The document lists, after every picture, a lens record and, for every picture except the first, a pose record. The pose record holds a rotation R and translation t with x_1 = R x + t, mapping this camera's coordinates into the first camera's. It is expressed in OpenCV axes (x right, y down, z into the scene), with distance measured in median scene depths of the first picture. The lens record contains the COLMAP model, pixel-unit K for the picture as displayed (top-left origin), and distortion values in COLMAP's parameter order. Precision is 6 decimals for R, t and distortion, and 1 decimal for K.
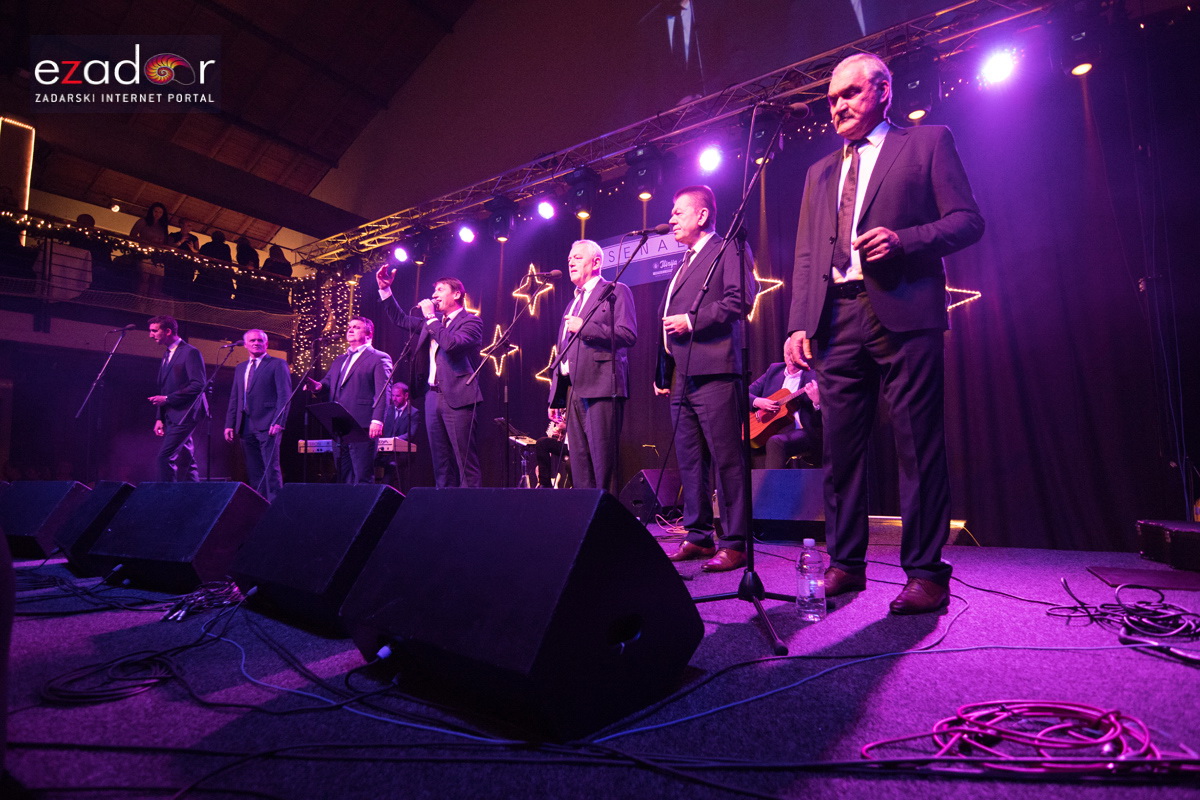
lens RADIAL K [[615.5, 0, 592.0], [0, 615.5, 411.6], [0, 0, 1]] dist [-0.011807, -0.007684]
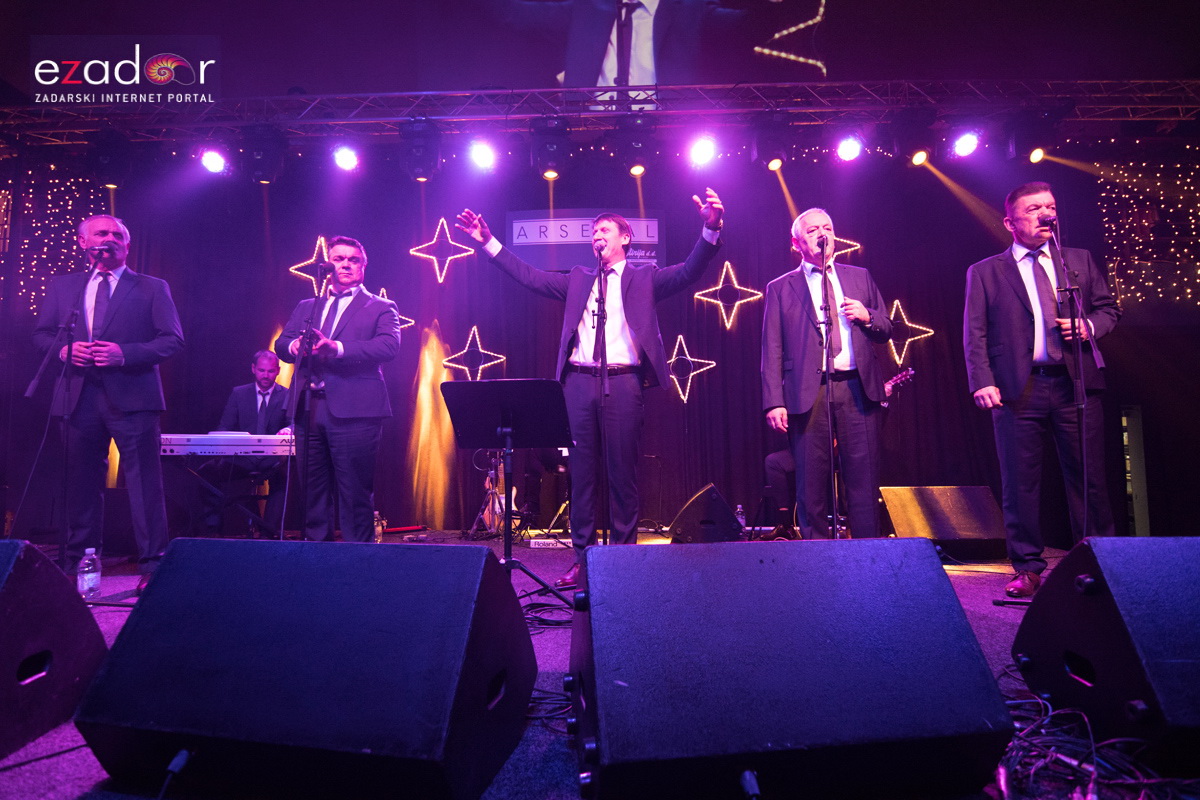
lens RADIAL K [[615.5, 0, 592.0], [0, 615.5, 411.6], [0, 0, 1]] dist [-0.011807, -0.007684]
pose [[0.843980, 0.058042, 0.533224, -0.974689], [-0.054736, 0.998258, -0.022026, 0.036269], [-0.533574, -0.010597, 0.845687, 0.666852]]
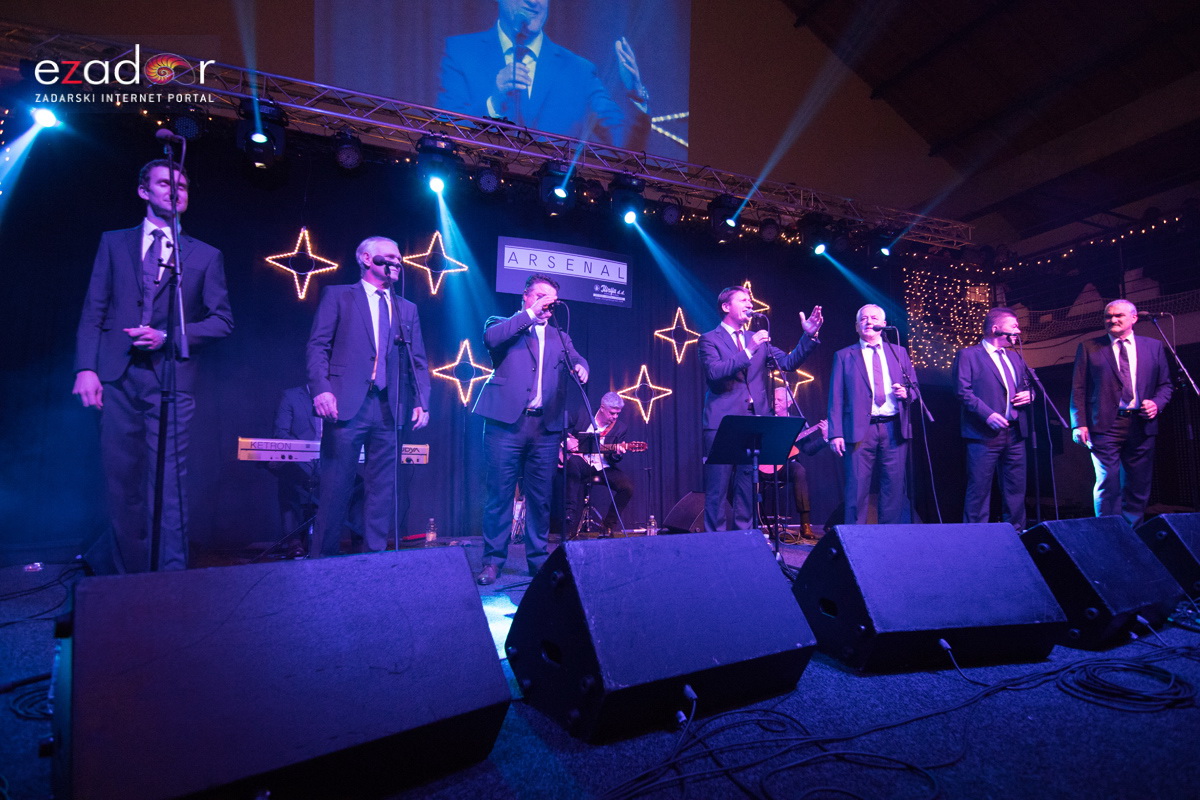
lens RADIAL K [[615.5, 0, 592.0], [0, 615.5, 411.6], [0, 0, 1]] dist [-0.011807, -0.007684]
pose [[0.564773, 0.103511, 0.818729, -1.764128], [-0.089547, 0.993931, -0.063891, 0.075042], [-0.820374, -0.037230, 0.570615, 1.053105]]
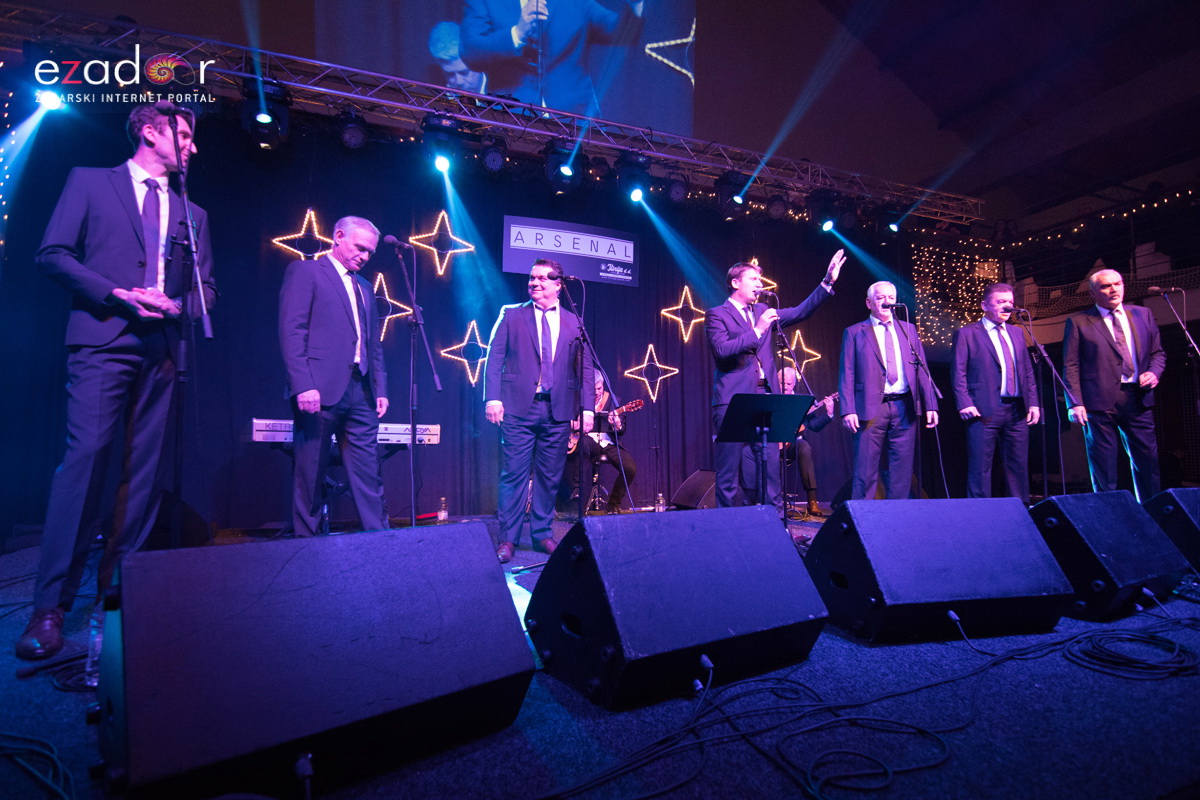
lens RADIAL K [[615.5, 0, 592.0], [0, 615.5, 411.6], [0, 0, 1]] dist [-0.011807, -0.007684]
pose [[0.571330, 0.072651, 0.817499, -1.779349], [-0.083140, 0.996074, -0.030416, 0.077705], [-0.816499, -0.050589, 0.575126, 1.056916]]
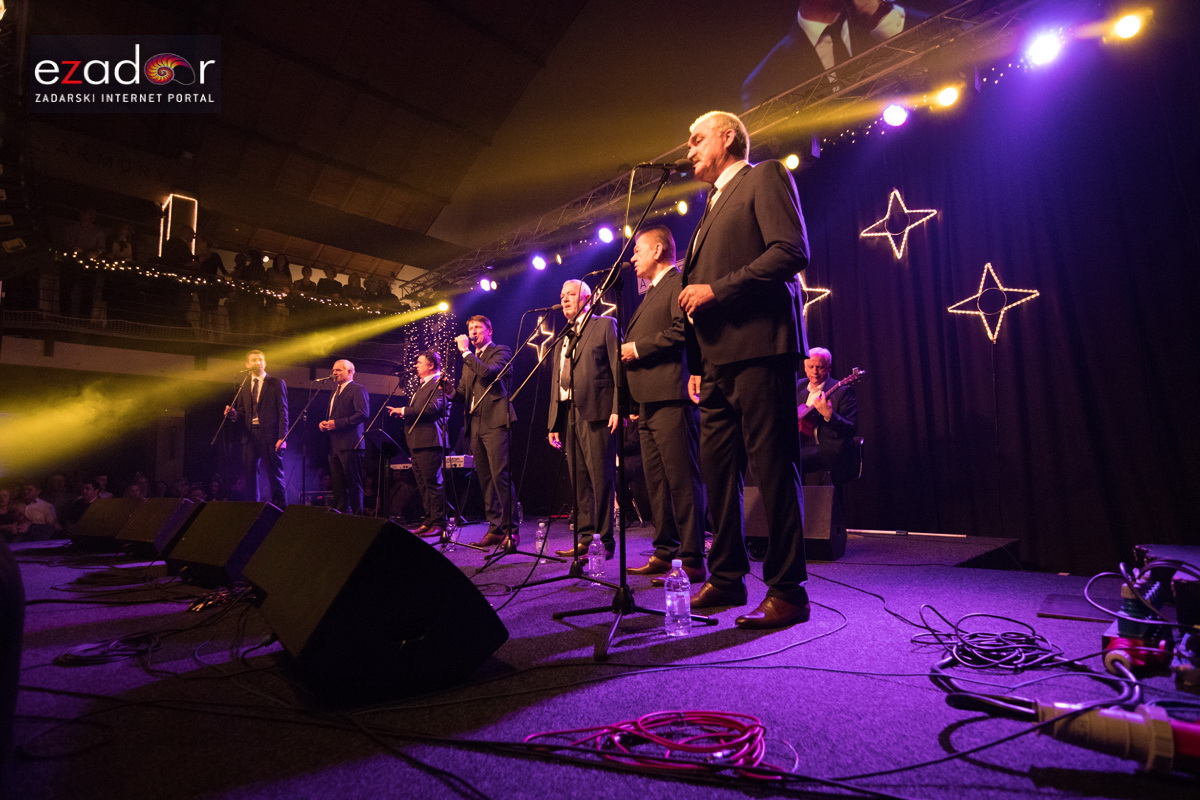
lens RADIAL K [[615.5, 0, 592.0], [0, 615.5, 411.6], [0, 0, 1]] dist [-0.011807, -0.007684]
pose [[0.977419, -0.028654, -0.209359, 0.305213], [0.025961, 0.999541, -0.015602, -0.029439], [0.209710, 0.009814, 0.977714, -0.073416]]
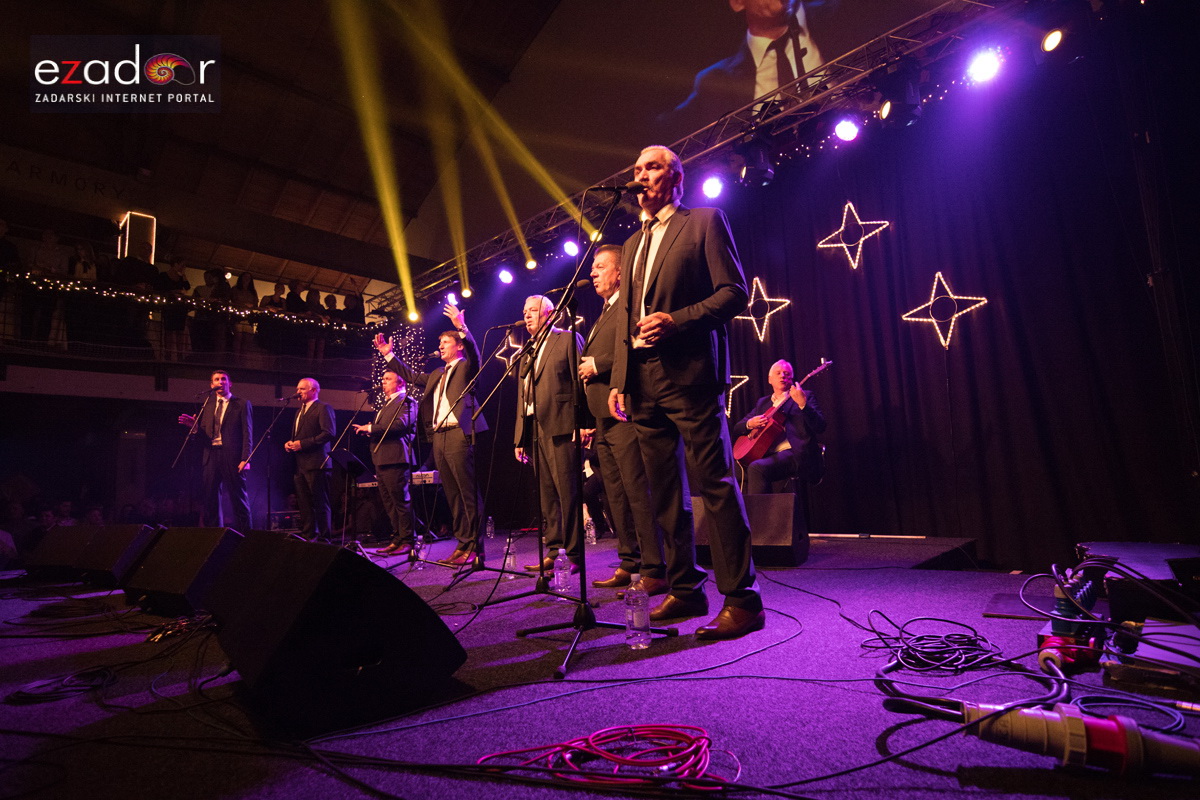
lens RADIAL K [[615.5, 0, 592.0], [0, 615.5, 411.6], [0, 0, 1]] dist [-0.011807, -0.007684]
pose [[0.984253, -0.055429, -0.167849, 0.330832], [0.051326, 0.998270, -0.028685, -0.040482], [0.169149, 0.019618, 0.985395, -0.083408]]
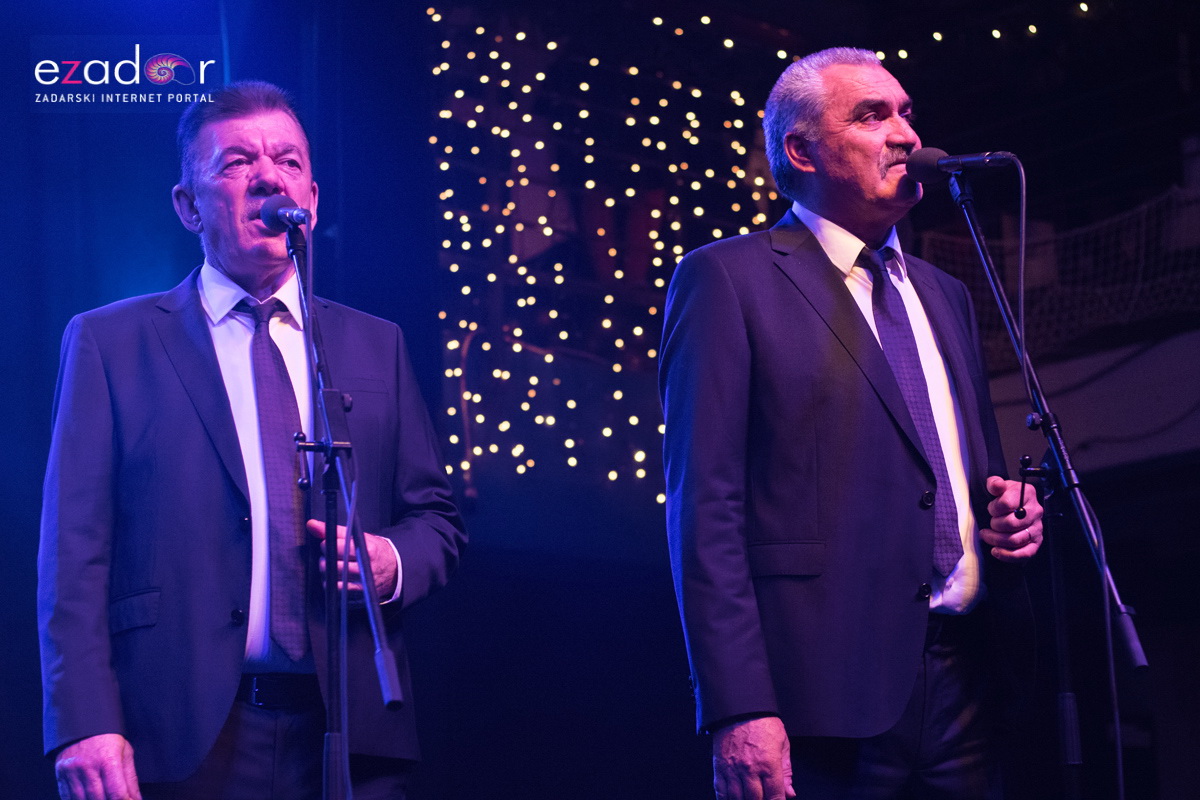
lens RADIAL K [[2802.7, 0, 600.0], [0, 2802.7, 400.0], [0, 0, 1]] dist [-0.079036, -0.514791]
pose [[0.235869, 0.212851, 0.948188, -1.128283], [-0.057665, 0.977064, -0.204988, 0.039516], [-0.970073, -0.006327, 0.242733, 0.619658]]
